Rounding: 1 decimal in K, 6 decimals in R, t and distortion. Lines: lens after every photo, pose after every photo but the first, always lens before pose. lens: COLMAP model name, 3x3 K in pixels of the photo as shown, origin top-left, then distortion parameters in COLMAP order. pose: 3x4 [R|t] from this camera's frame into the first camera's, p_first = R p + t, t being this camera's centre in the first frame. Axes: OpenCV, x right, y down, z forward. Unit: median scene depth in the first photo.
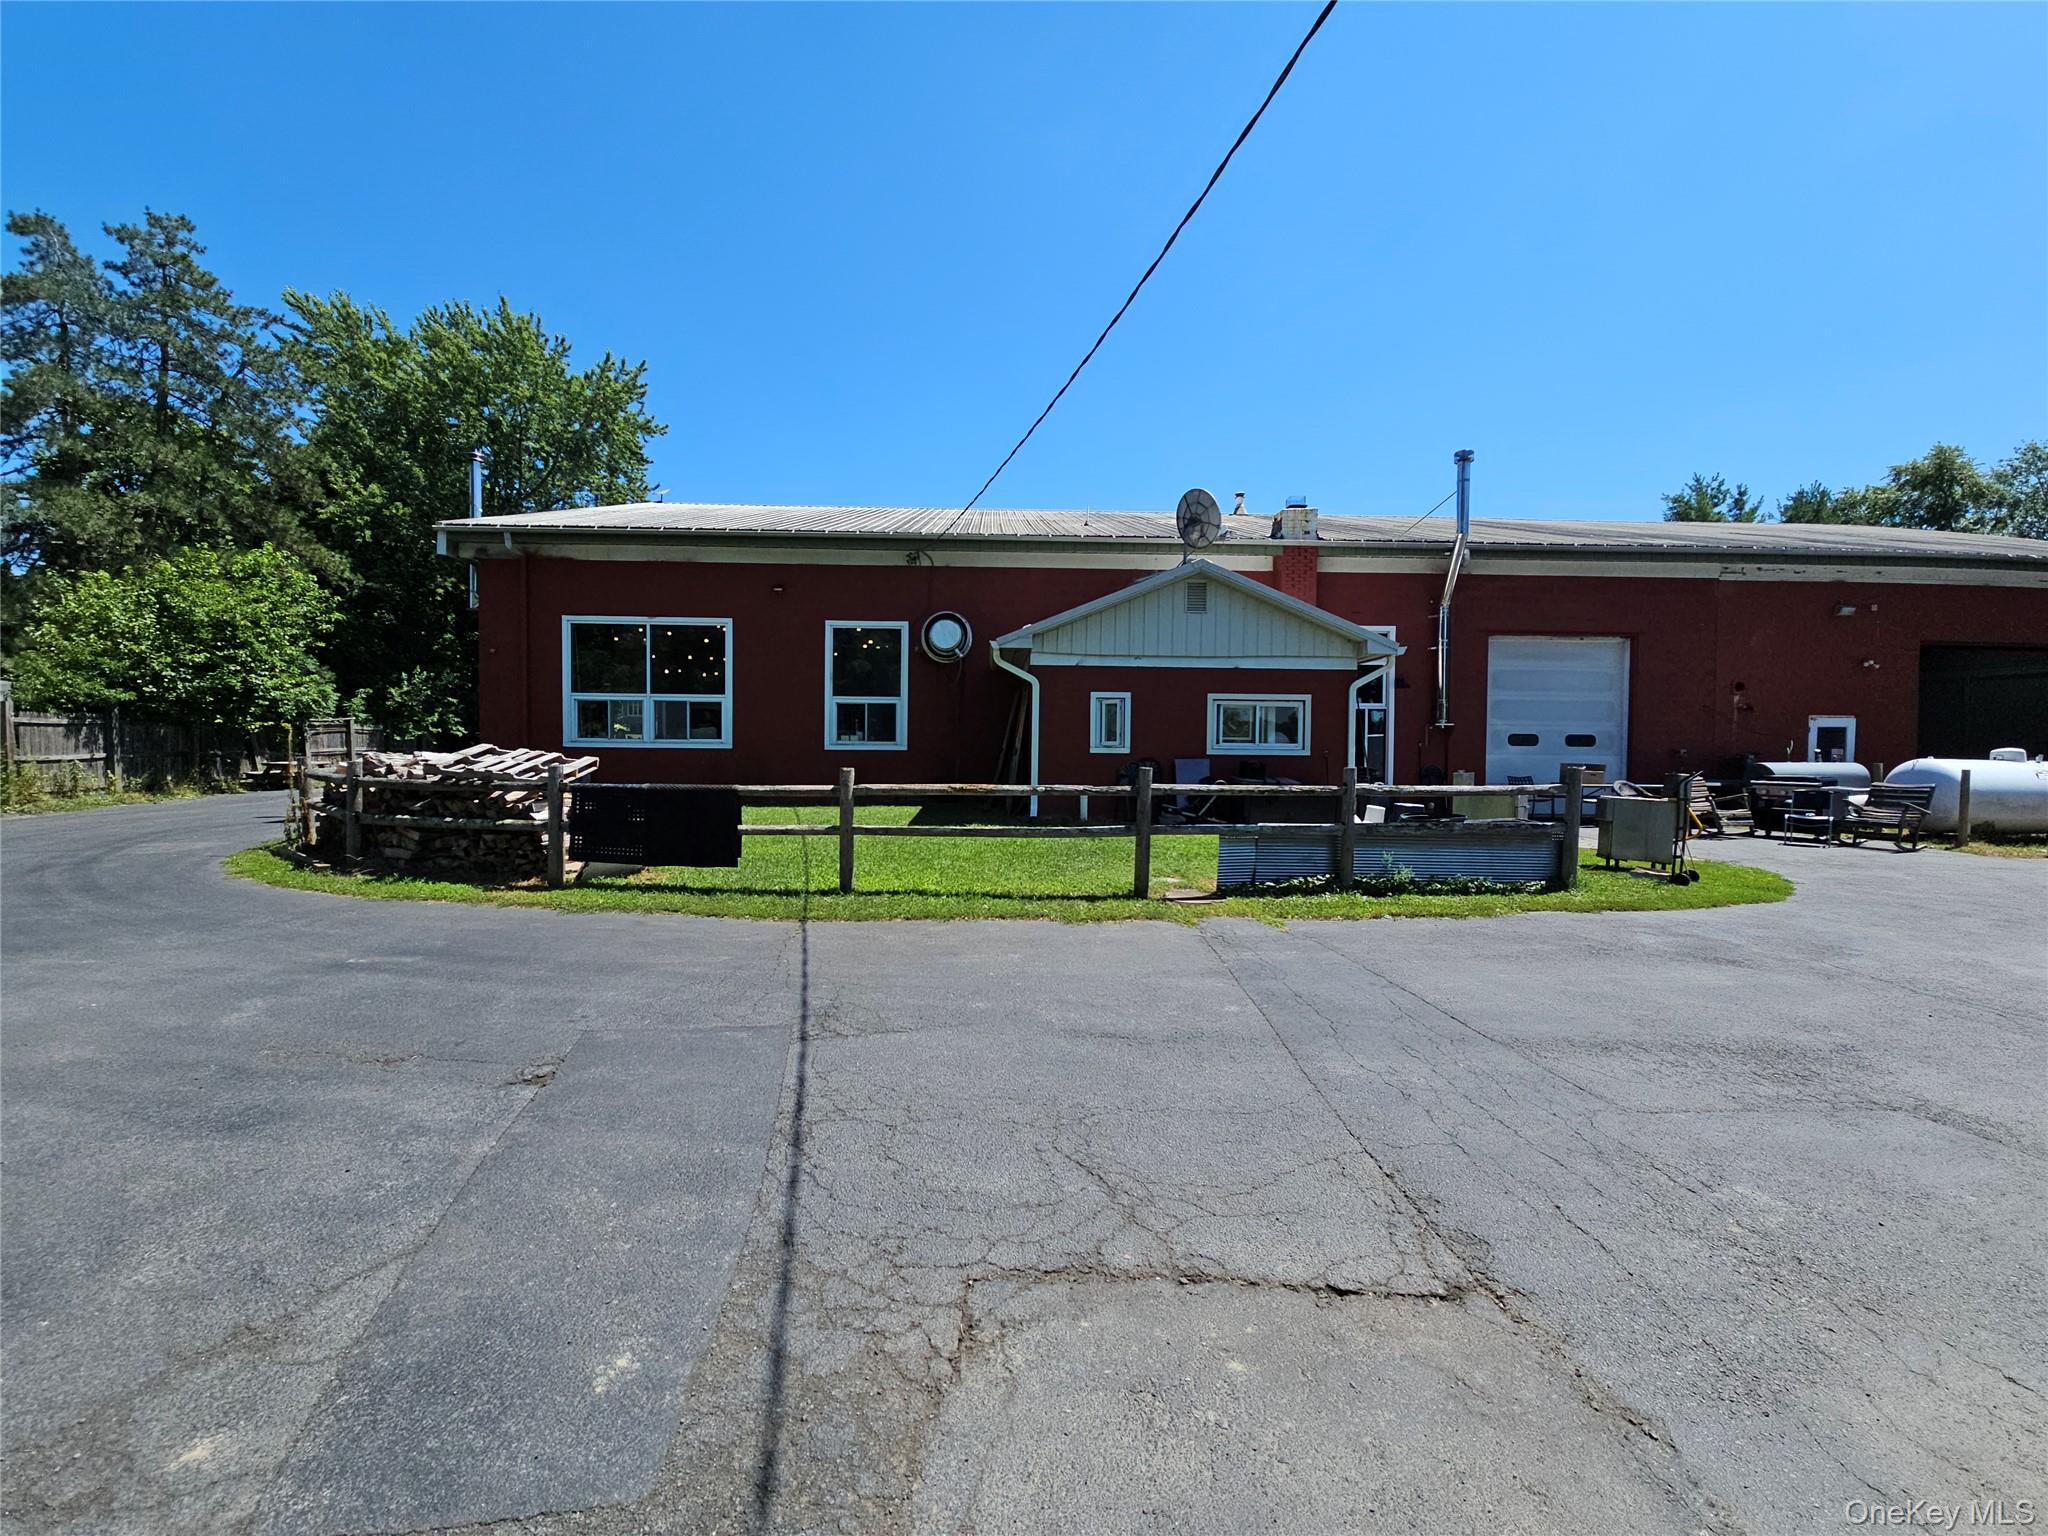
lens RADIAL K [[832.9, 0, 1024.0], [0, 832.9, 768.0], [0, 0, 1]] dist [-0.001330, -0.000475]
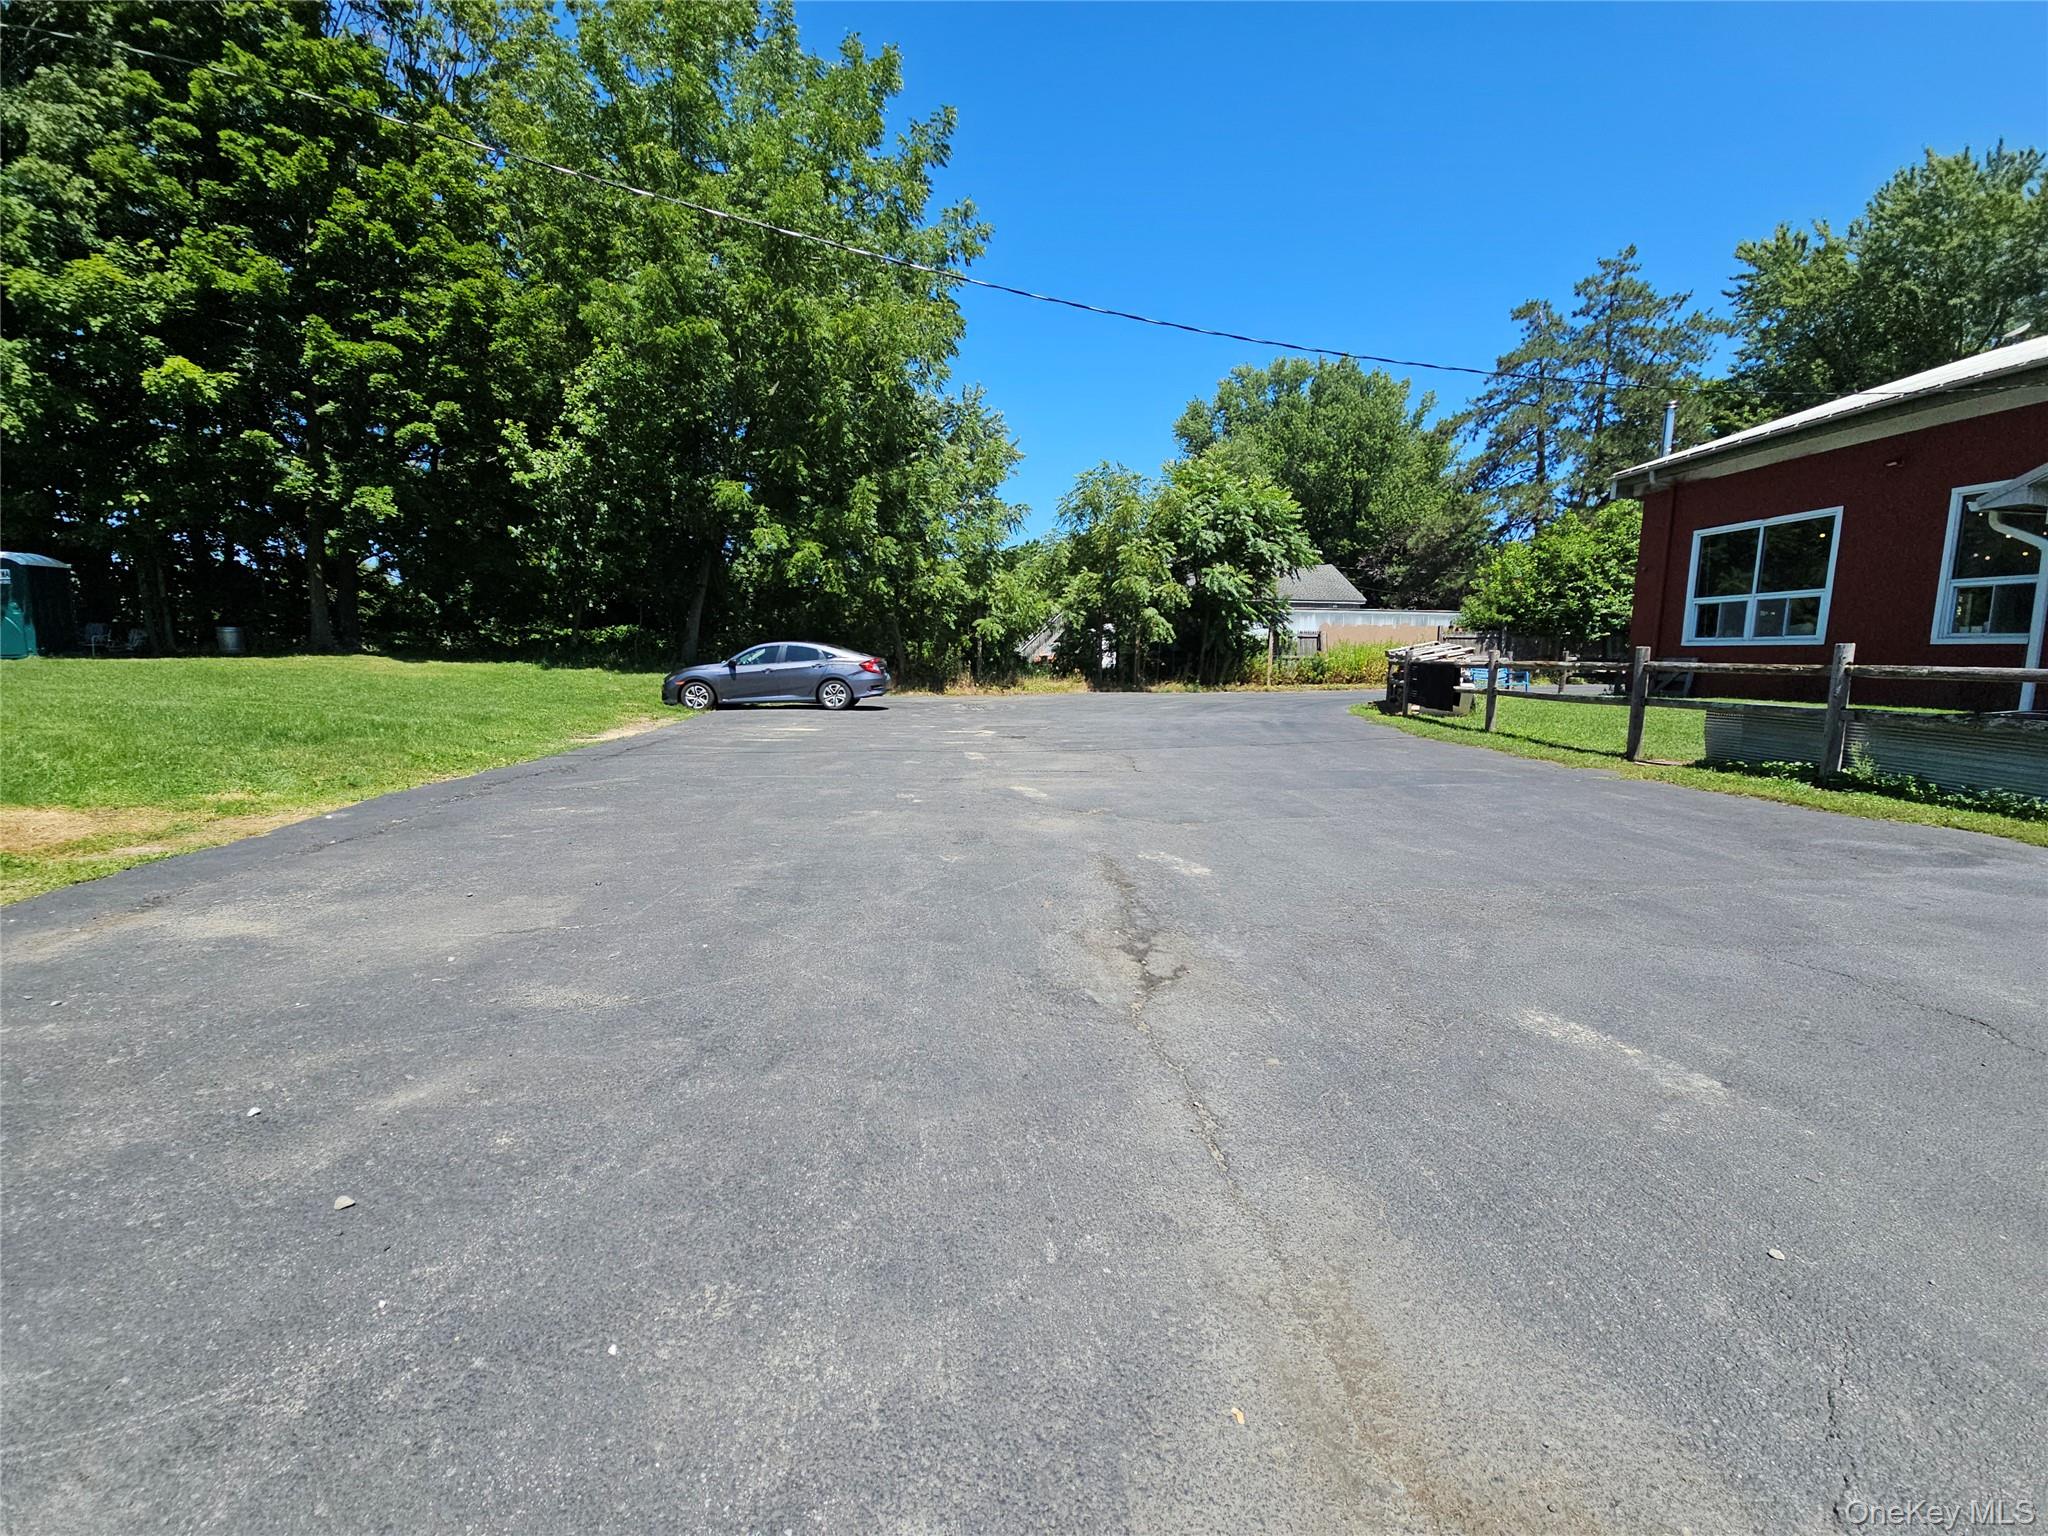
lens RADIAL K [[832.9, 0, 1024.0], [0, 832.9, 768.0], [0, 0, 1]] dist [-0.001330, -0.000475]
pose [[0.015922, 0.128885, -0.991532, 0.612205], [-0.023921, 0.991423, 0.128487, 0.017434], [0.999587, 0.021672, 0.018869, 0.053302]]
